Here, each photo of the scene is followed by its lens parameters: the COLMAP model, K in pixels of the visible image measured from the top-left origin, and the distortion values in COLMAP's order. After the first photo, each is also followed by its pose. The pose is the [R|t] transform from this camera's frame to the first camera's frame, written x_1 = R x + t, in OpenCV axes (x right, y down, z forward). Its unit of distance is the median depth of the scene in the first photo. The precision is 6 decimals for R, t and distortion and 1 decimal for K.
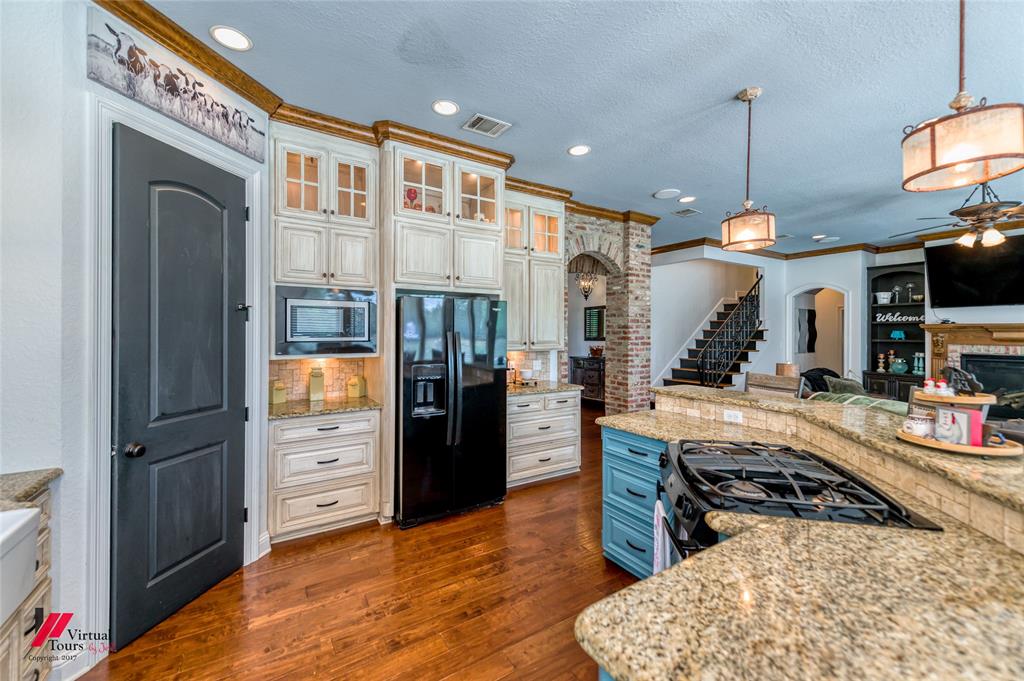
lens RADIAL K [[404.8, 0, 513.2], [0, 404.8, 323.9], [0, 0, 1]] dist [0.004573, -0.000660]
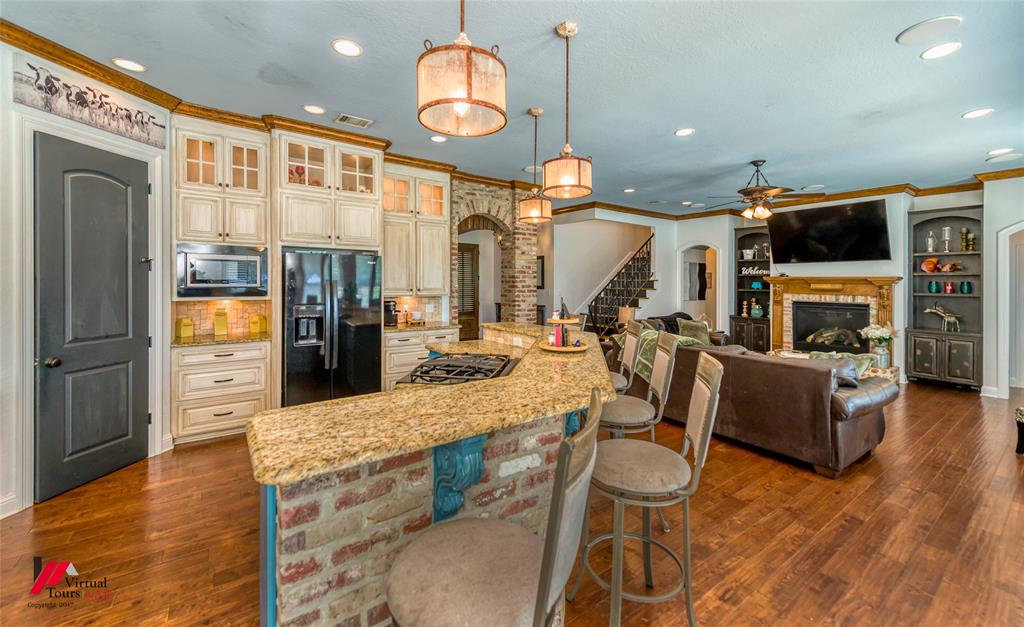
lens RADIAL K [[402.6, 0, 517.7], [0, 402.6, 278.0], [0, 0, 1]] dist [0.003784, -0.000972]
pose [[0.997107, 0.008658, 0.075510, 0.344105], [-0.009718, 0.999859, 0.013680, -0.010687], [-0.075380, -0.014374, 0.997051, -0.311300]]
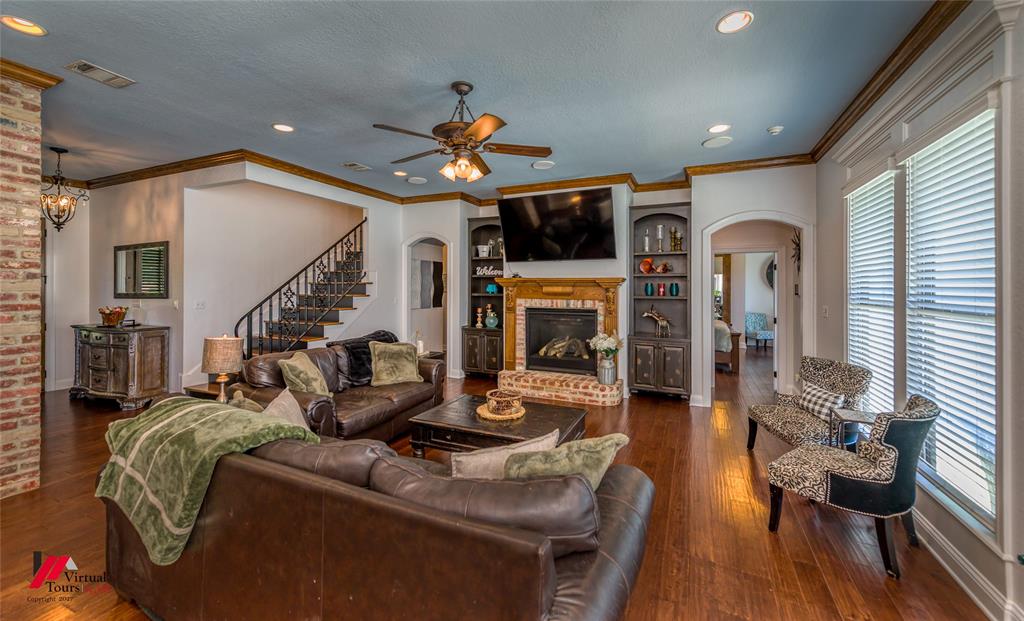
lens RADIAL K [[402.6, 0, 512.3], [0, 402.6, 280.3], [0, 0, 1]] dist [0.003784, -0.000972]
pose [[0.825116, 0.009309, 0.564887, 0.981618], [-0.015011, 0.999872, 0.005449, -0.000199], [-0.564764, -0.012976, 0.825150, 0.357480]]
